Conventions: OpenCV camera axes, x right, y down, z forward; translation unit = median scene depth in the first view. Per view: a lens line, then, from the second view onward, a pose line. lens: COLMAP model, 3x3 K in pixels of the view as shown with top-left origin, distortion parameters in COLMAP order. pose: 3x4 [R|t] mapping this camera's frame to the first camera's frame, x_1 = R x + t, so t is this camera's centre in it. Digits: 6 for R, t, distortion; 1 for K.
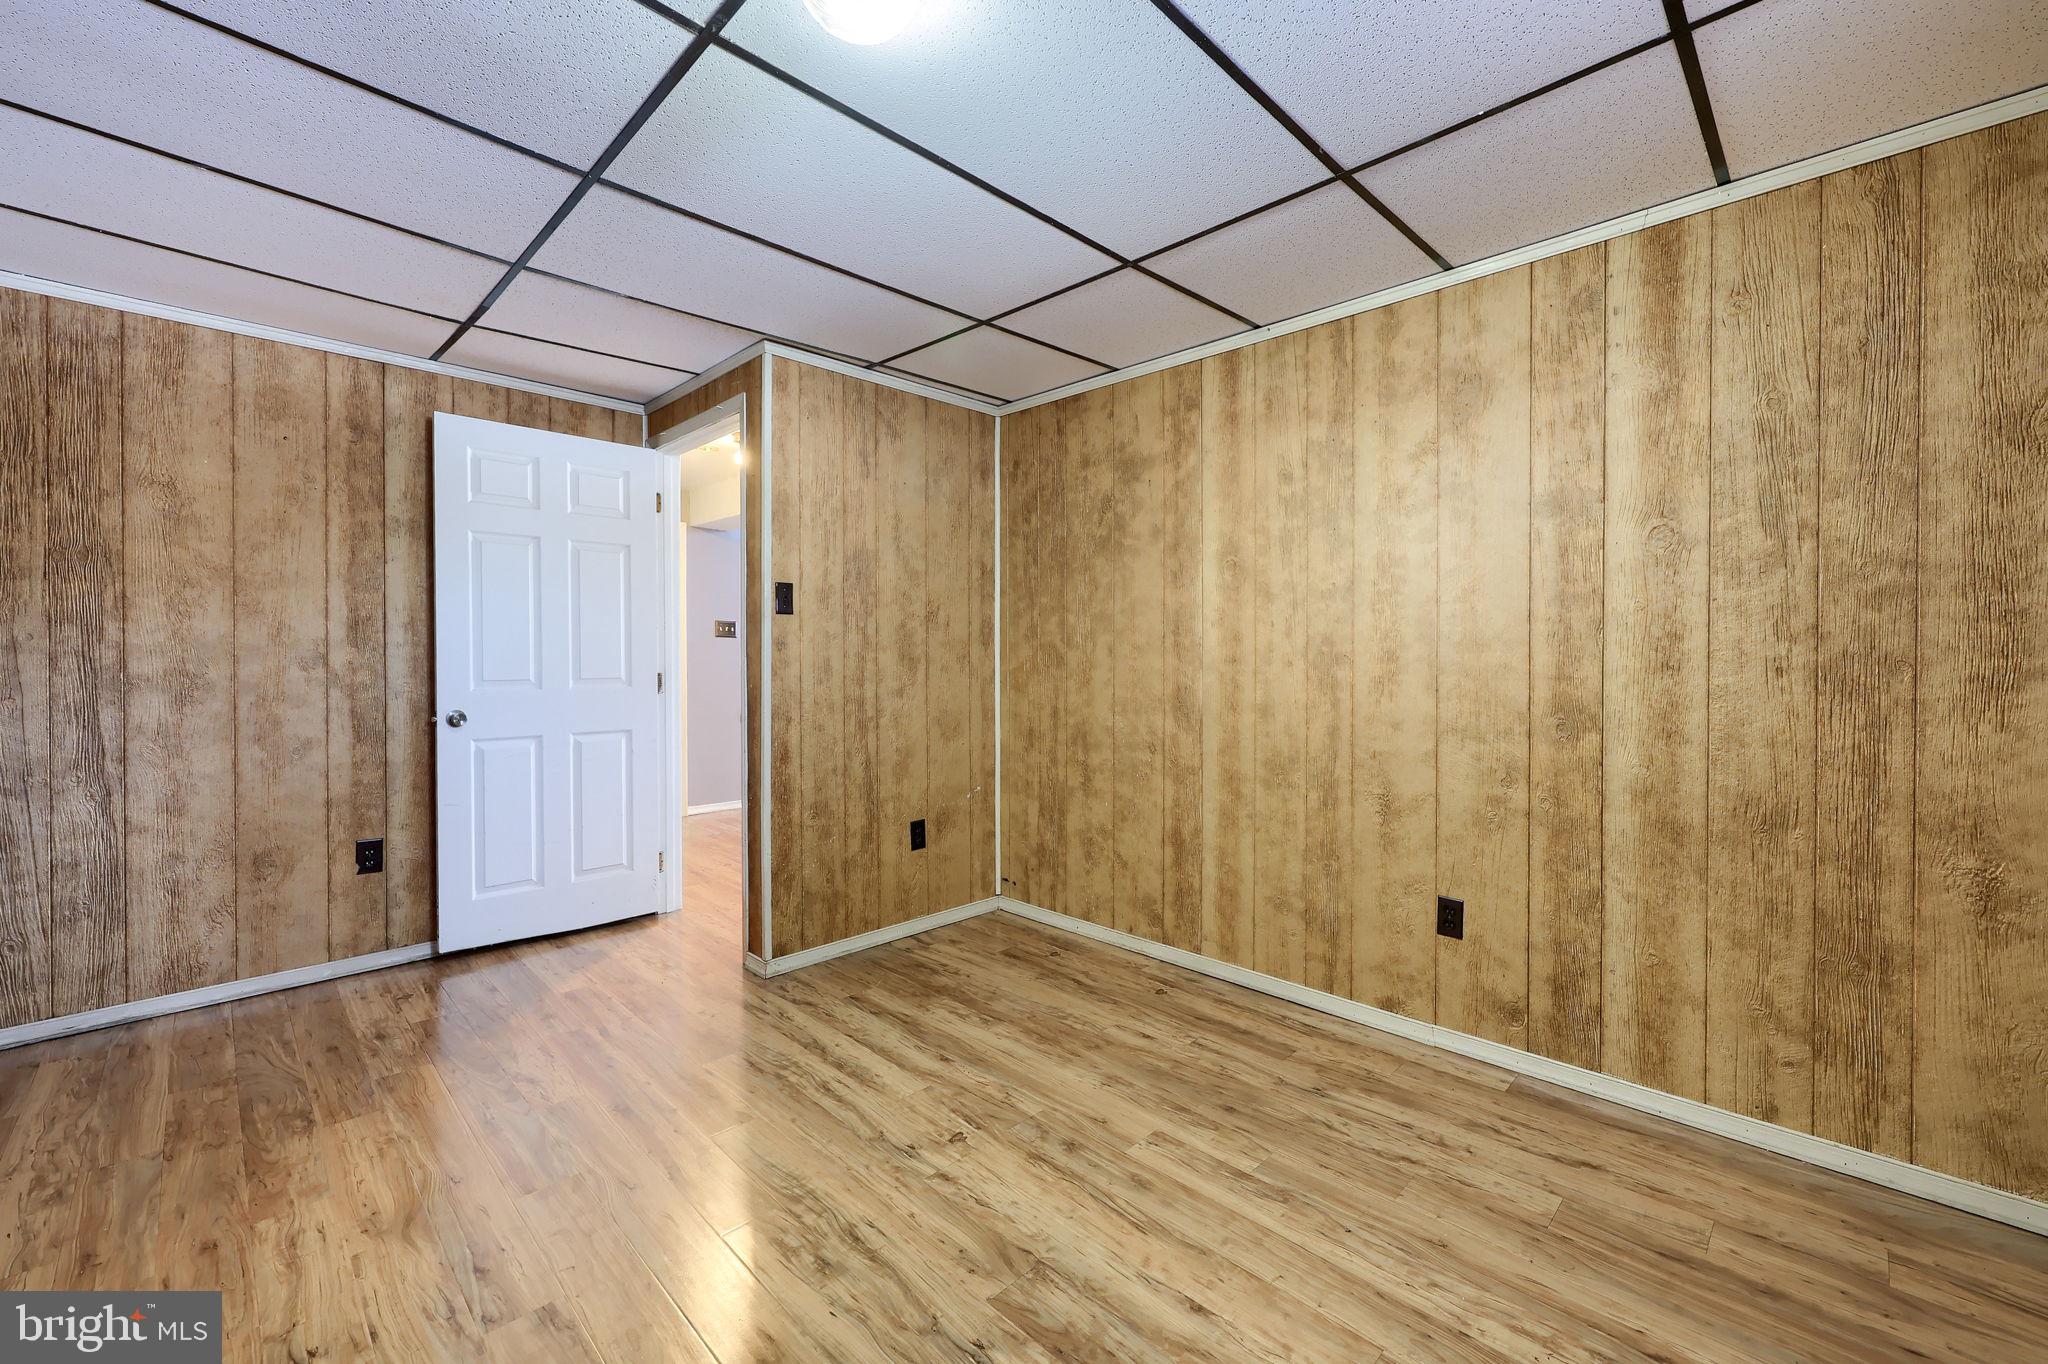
lens RADIAL K [[831.0, 0, 1031.8], [0, 831.0, 668.8], [0, 0, 1]] dist [-0.004727, -0.000259]
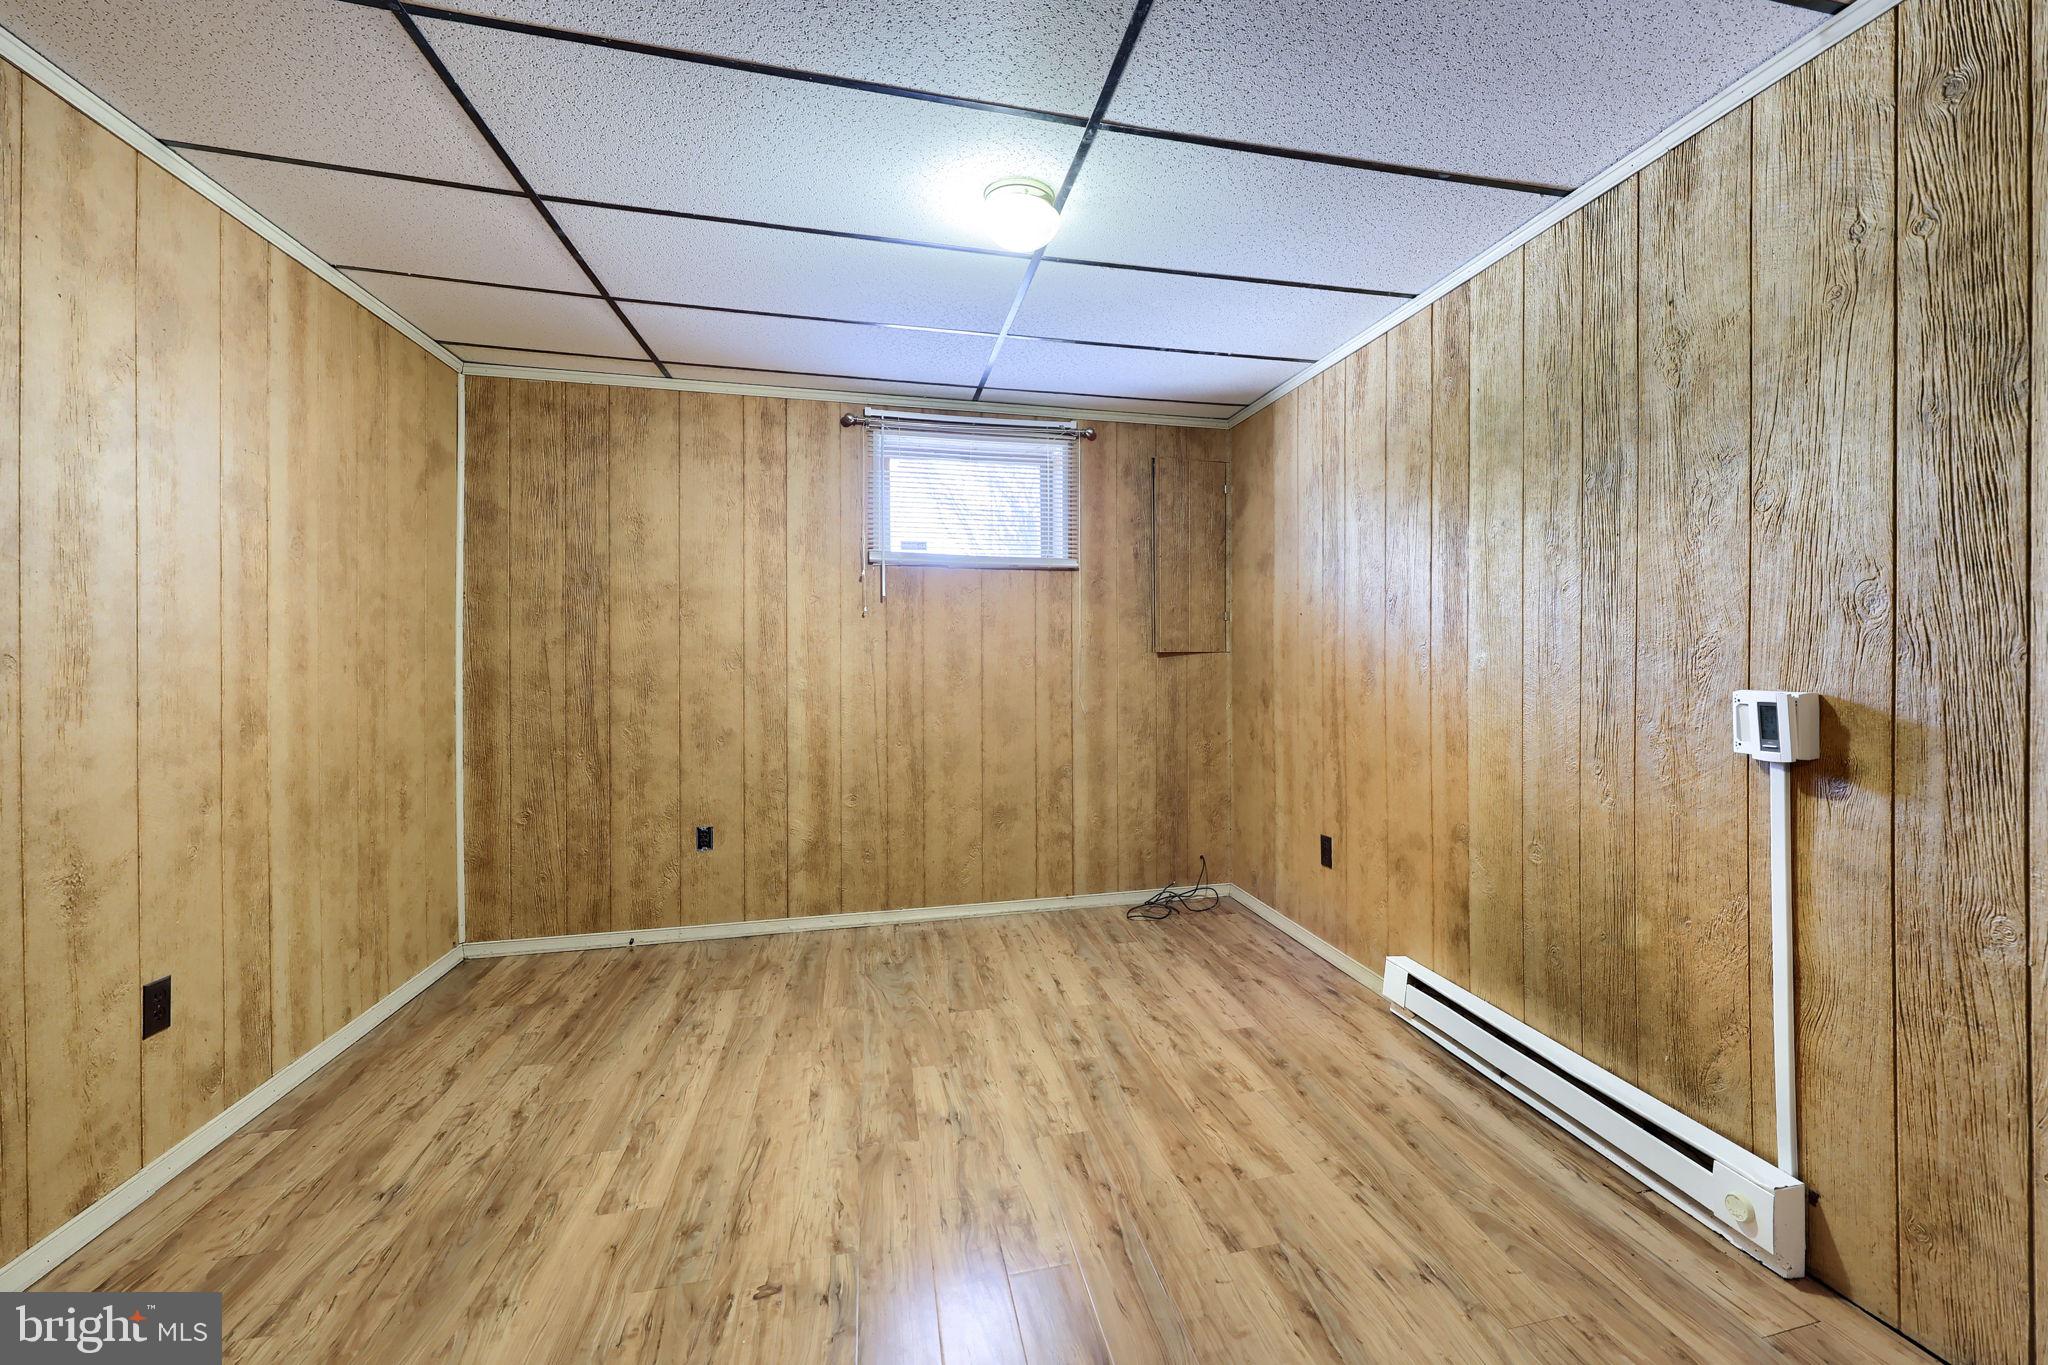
lens RADIAL K [[831.0, 0, 1030.1], [0, 831.0, 664.4], [0, 0, 1]] dist [-0.004727, -0.000259]
pose [[-0.819125, -0.001932, 0.573611, -0.612695], [0.011633, 0.999733, 0.019979, -0.014865], [-0.573497, 0.023038, -0.818884, 1.253827]]
